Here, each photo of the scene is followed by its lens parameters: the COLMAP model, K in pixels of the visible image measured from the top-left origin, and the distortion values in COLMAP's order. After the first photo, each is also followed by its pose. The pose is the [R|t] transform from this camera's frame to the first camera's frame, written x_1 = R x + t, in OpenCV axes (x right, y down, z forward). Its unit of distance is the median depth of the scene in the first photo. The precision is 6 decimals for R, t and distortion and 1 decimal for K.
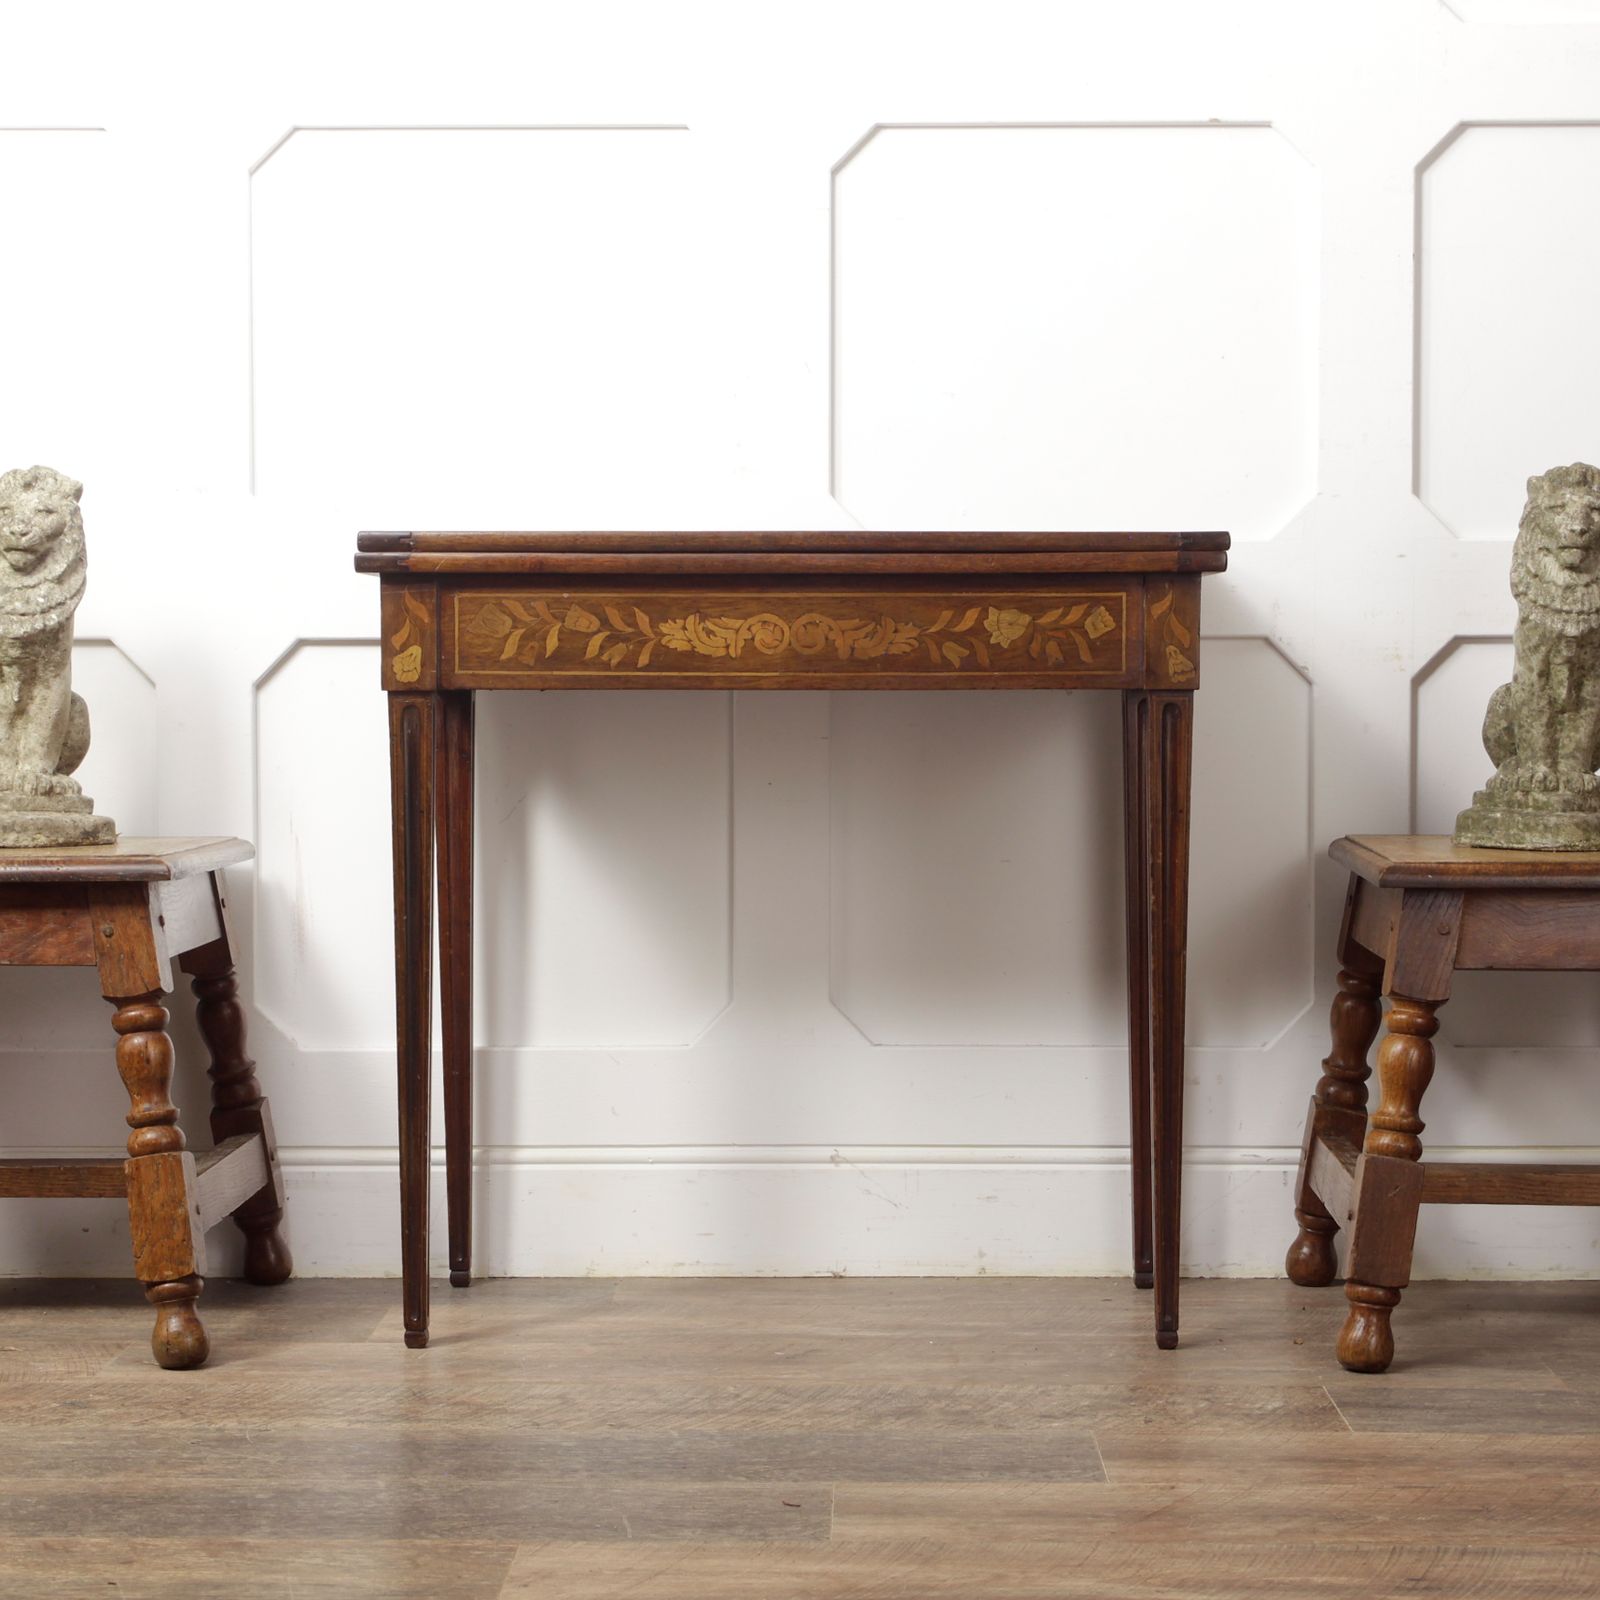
lens RADIAL K [[3584.9, 0, 791.6], [0, 3584.9, 794.1], [0, 0, 1]] dist [0.010592, 0.081205]
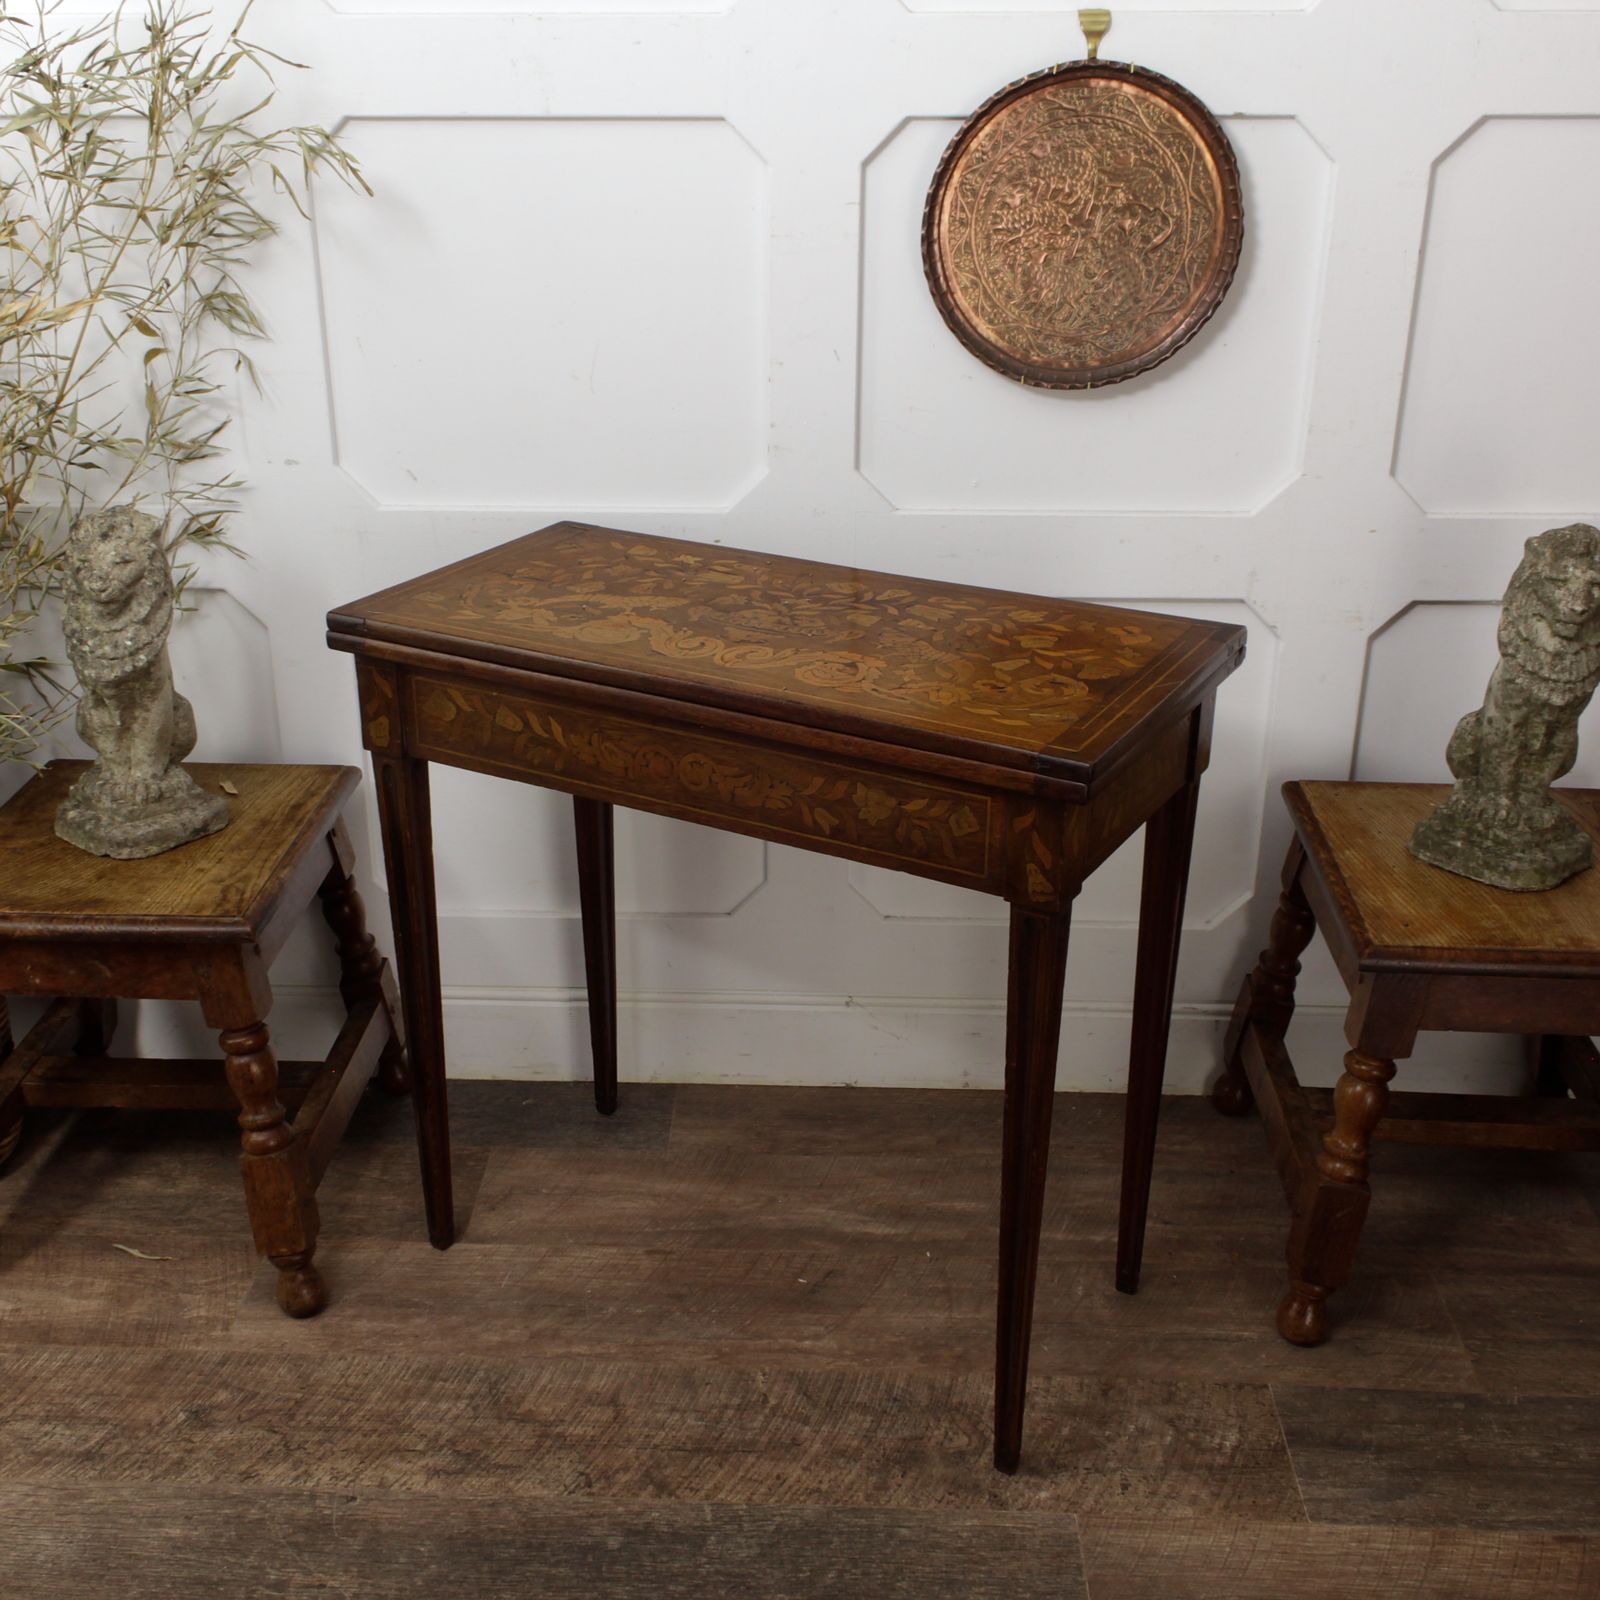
lens RADIAL K [[1919.7, 0, 755.6], [0, 1919.7, 805.3], [0, 0, 1]] dist [0.048383, -0.070780]
pose [[0.999514, 0.010457, -0.029381, -0.001708], [0.000940, 0.931573, 0.363552, -0.223875], [0.031172, -0.363403, 0.931110, 0.450786]]
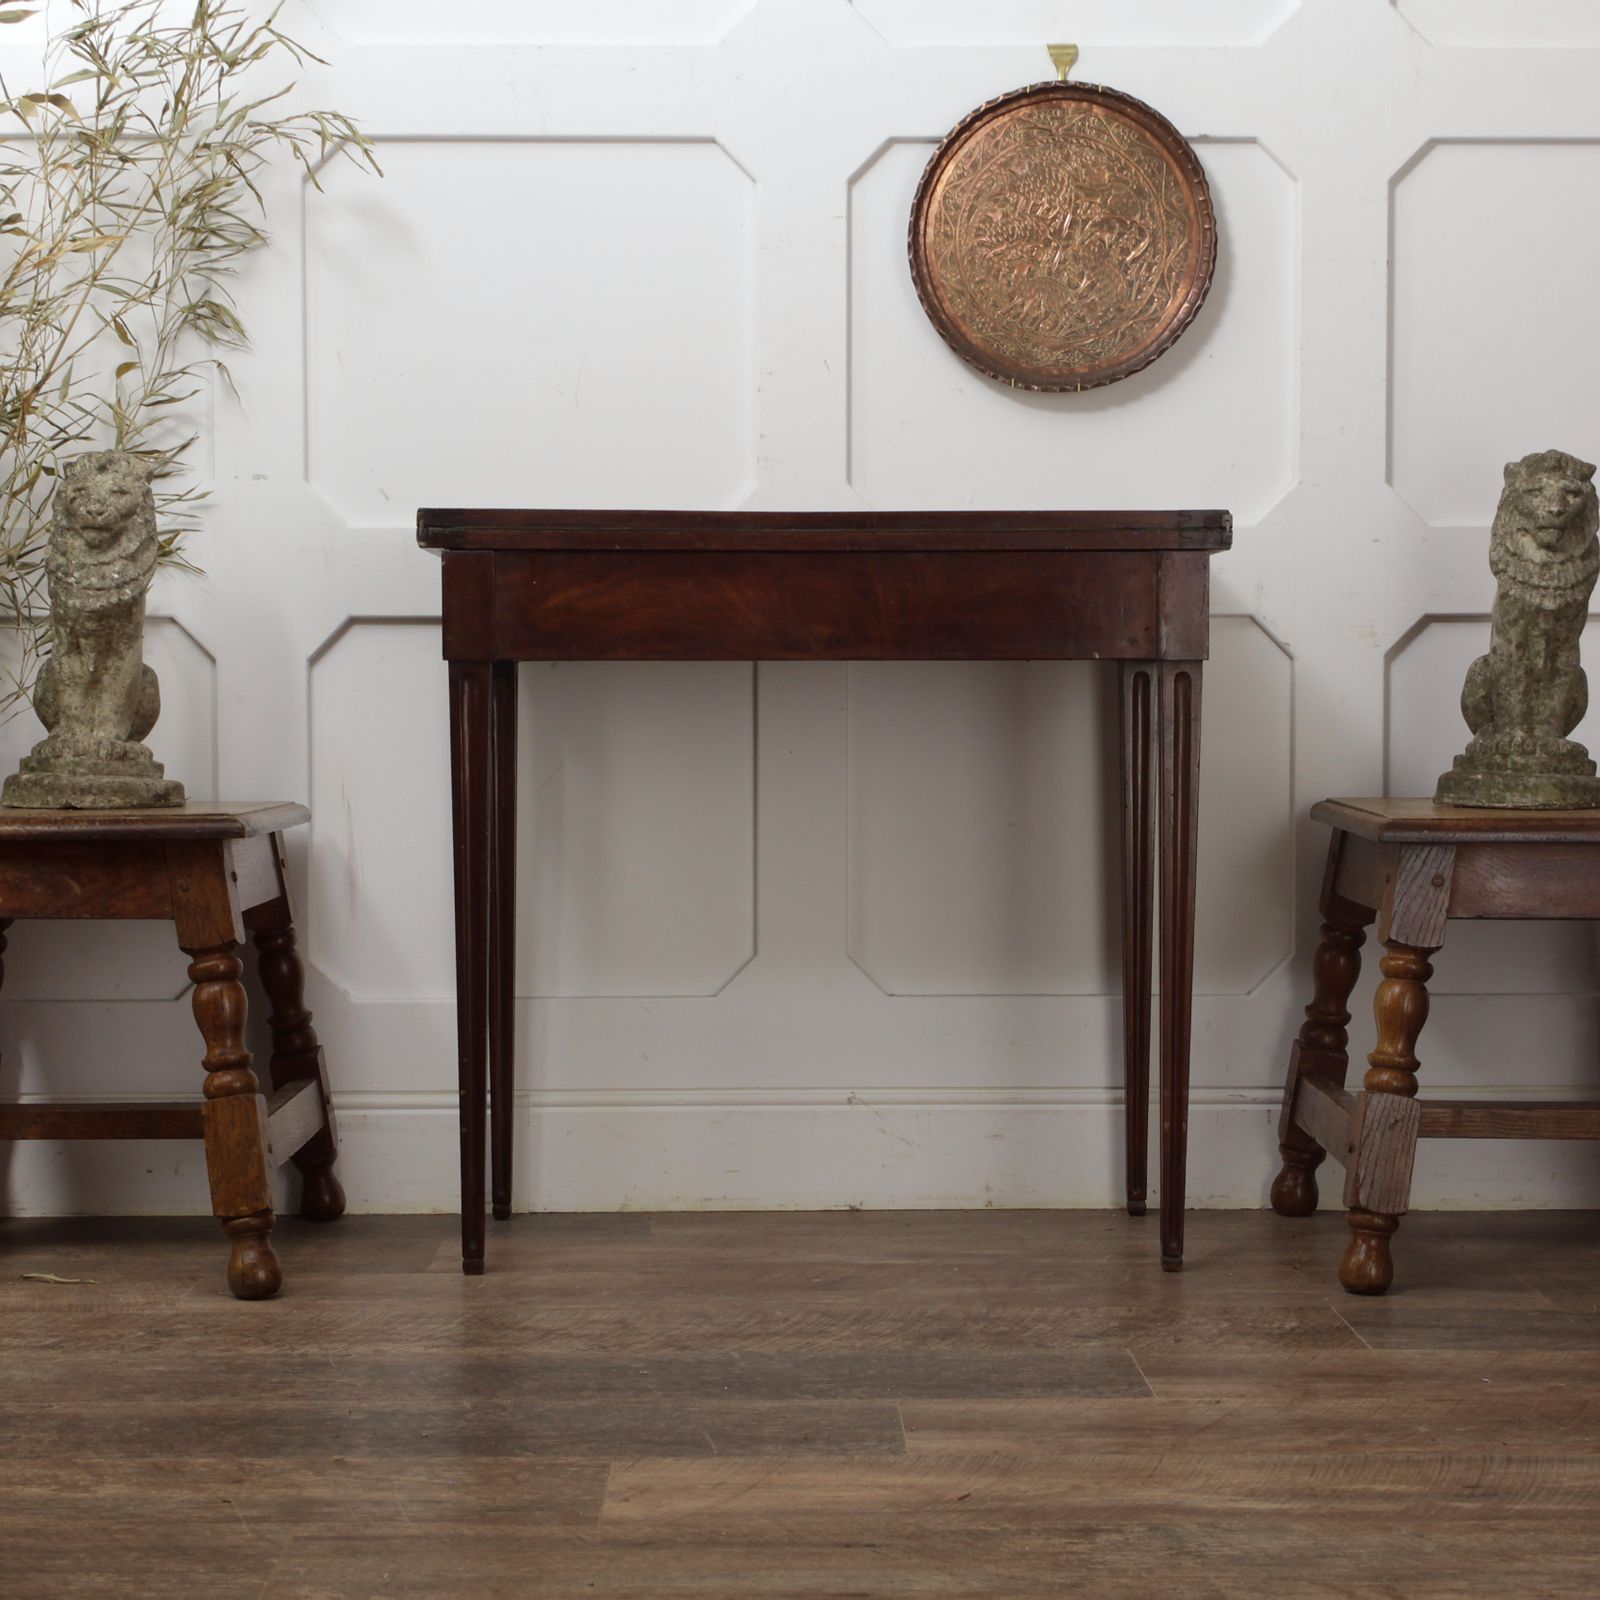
lens RADIAL K [[3155.7, 0, 799.7], [0, 3155.7, 800.6], [0, 0, 1]] dist [0.114185, -0.636537]
pose [[0.999371, -0.001436, 0.035424, -0.041061], [0.001427, 0.999999, 0.000284, 0.012612], [-0.035425, -0.000234, 0.999372, 0.057318]]
